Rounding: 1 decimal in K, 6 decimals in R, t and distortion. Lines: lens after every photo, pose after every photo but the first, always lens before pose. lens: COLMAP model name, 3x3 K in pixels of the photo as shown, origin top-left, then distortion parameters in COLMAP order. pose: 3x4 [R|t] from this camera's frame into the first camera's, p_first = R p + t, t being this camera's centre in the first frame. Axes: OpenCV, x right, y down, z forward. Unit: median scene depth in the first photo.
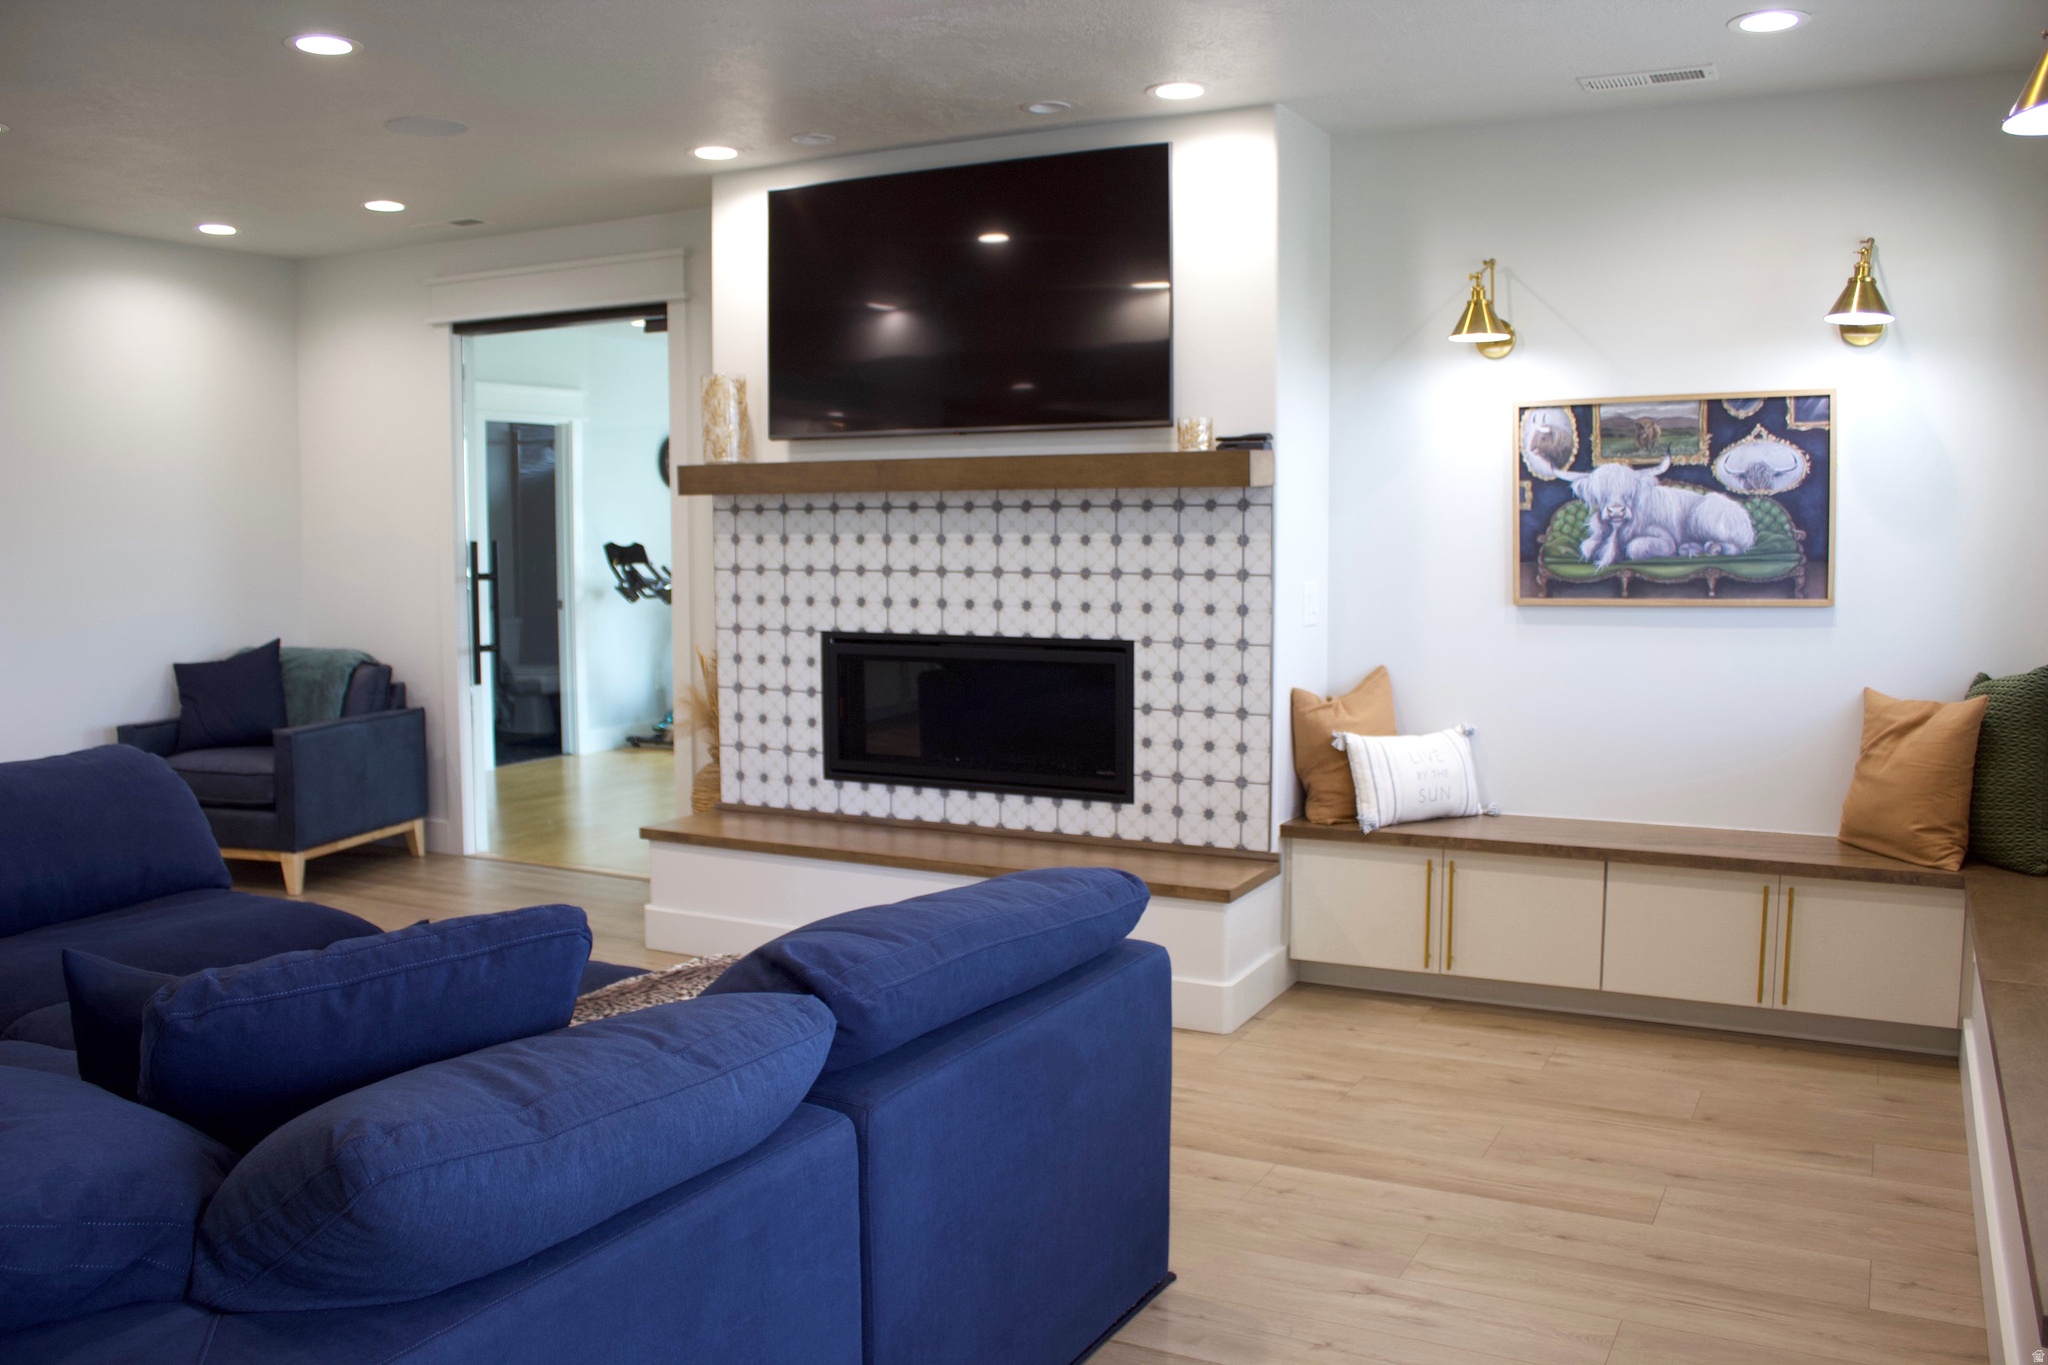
lens RADIAL K [[1750.5, 0, 1019.2], [0, 1750.5, 681.4], [0, 0, 1]] dist [-0.071317, 0.018543]
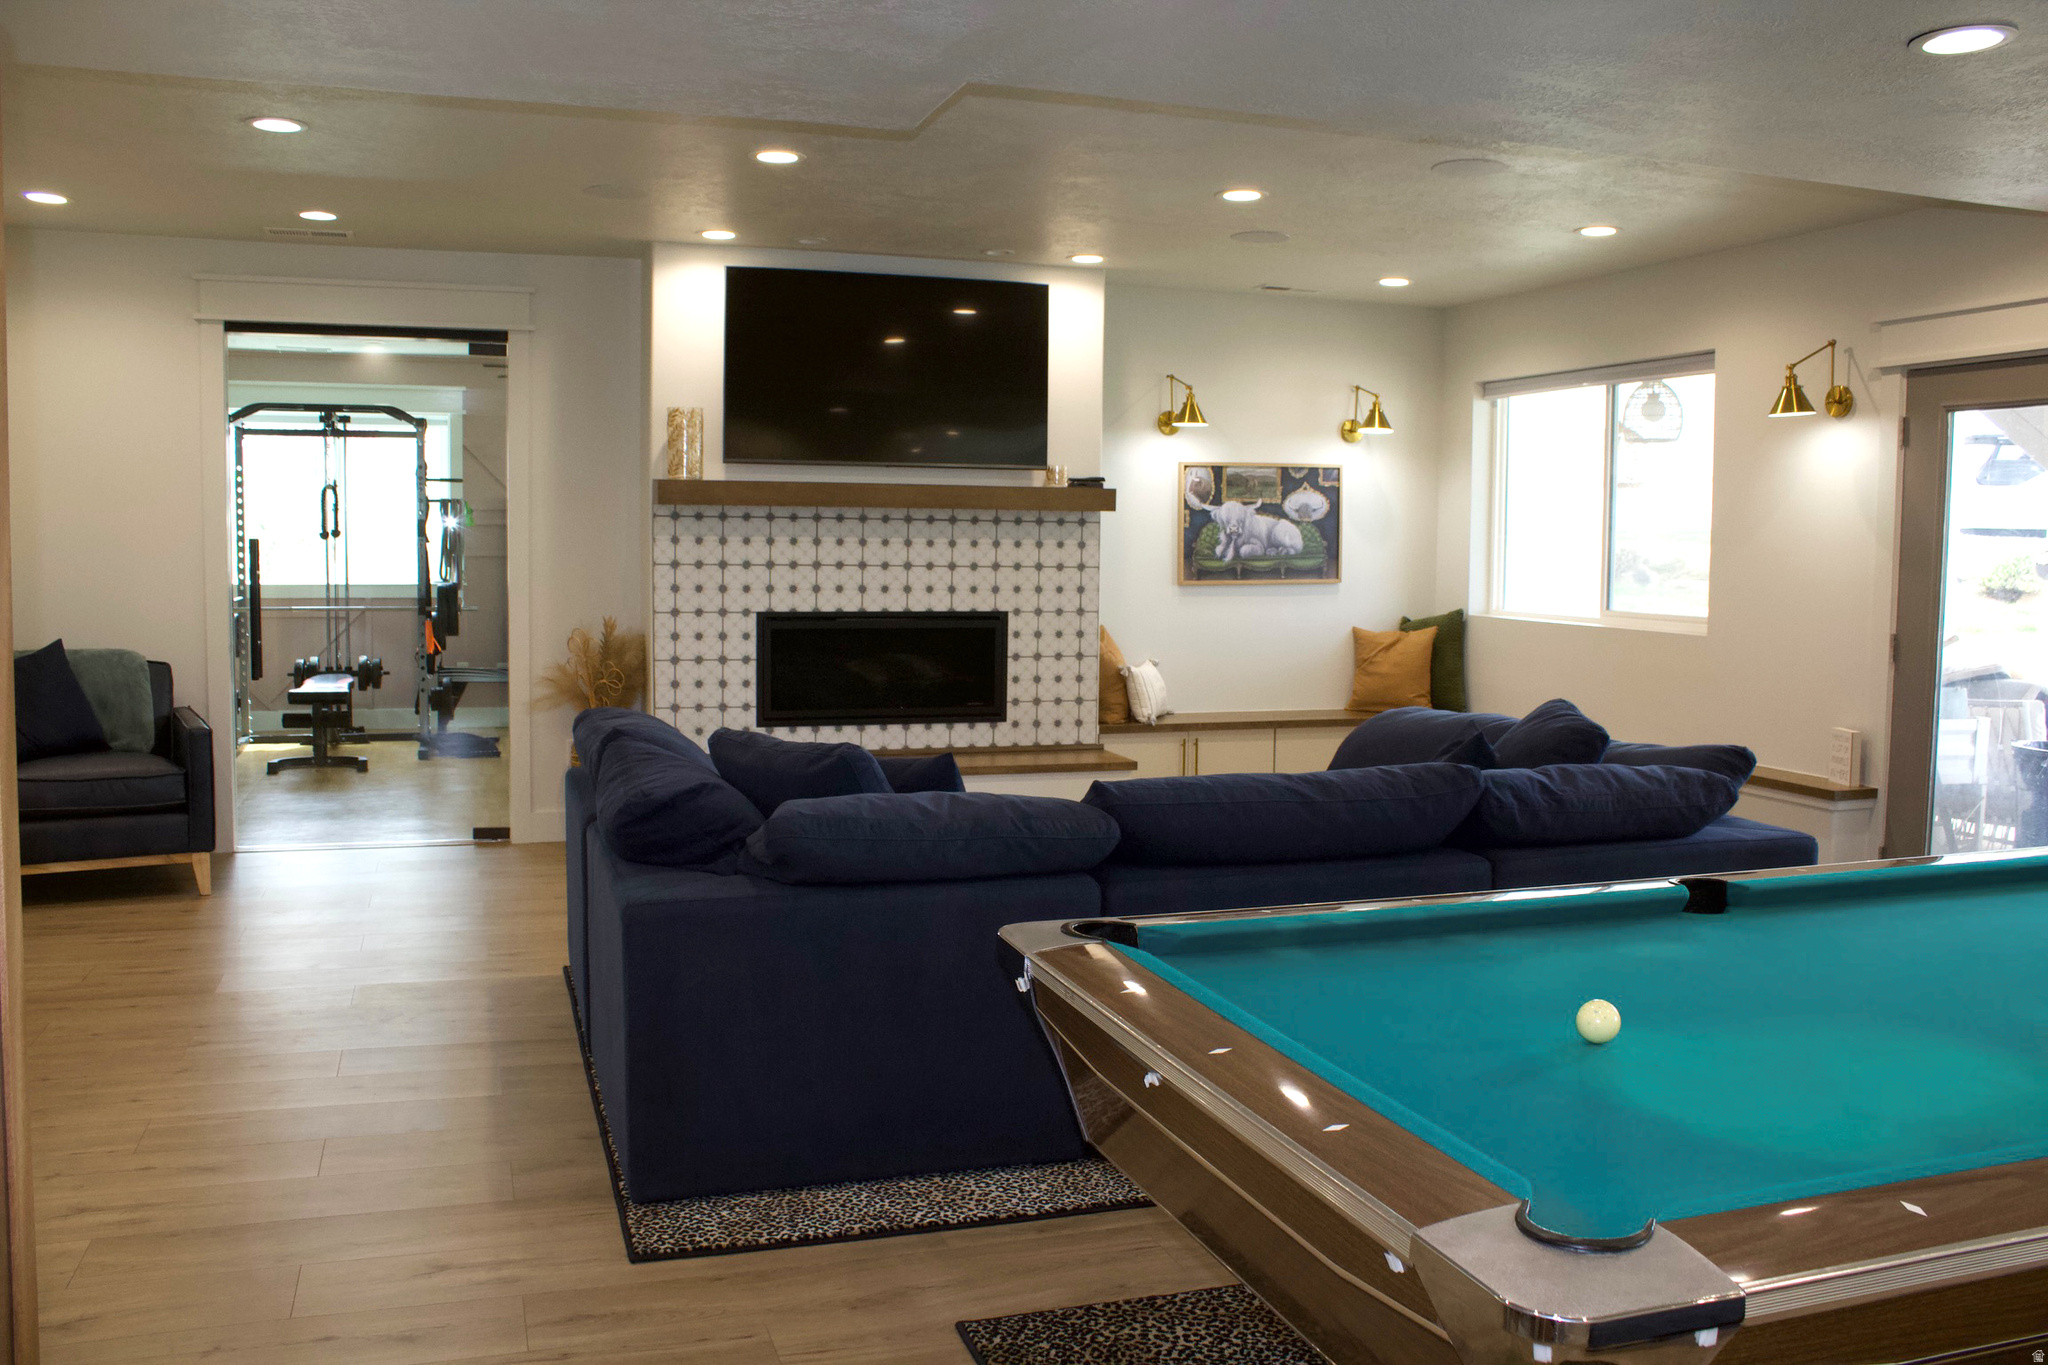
lens RADIAL K [[1750.5, 0, 1015.4], [0, 1750.5, 675.9], [0, 0, 1]] dist [-0.071317, 0.018543]
pose [[0.684231, -0.049153, 0.727607, -1.033780], [0.046636, 0.998633, 0.023606, -0.003531], [-0.727772, 0.017781, 0.685588, -0.025037]]
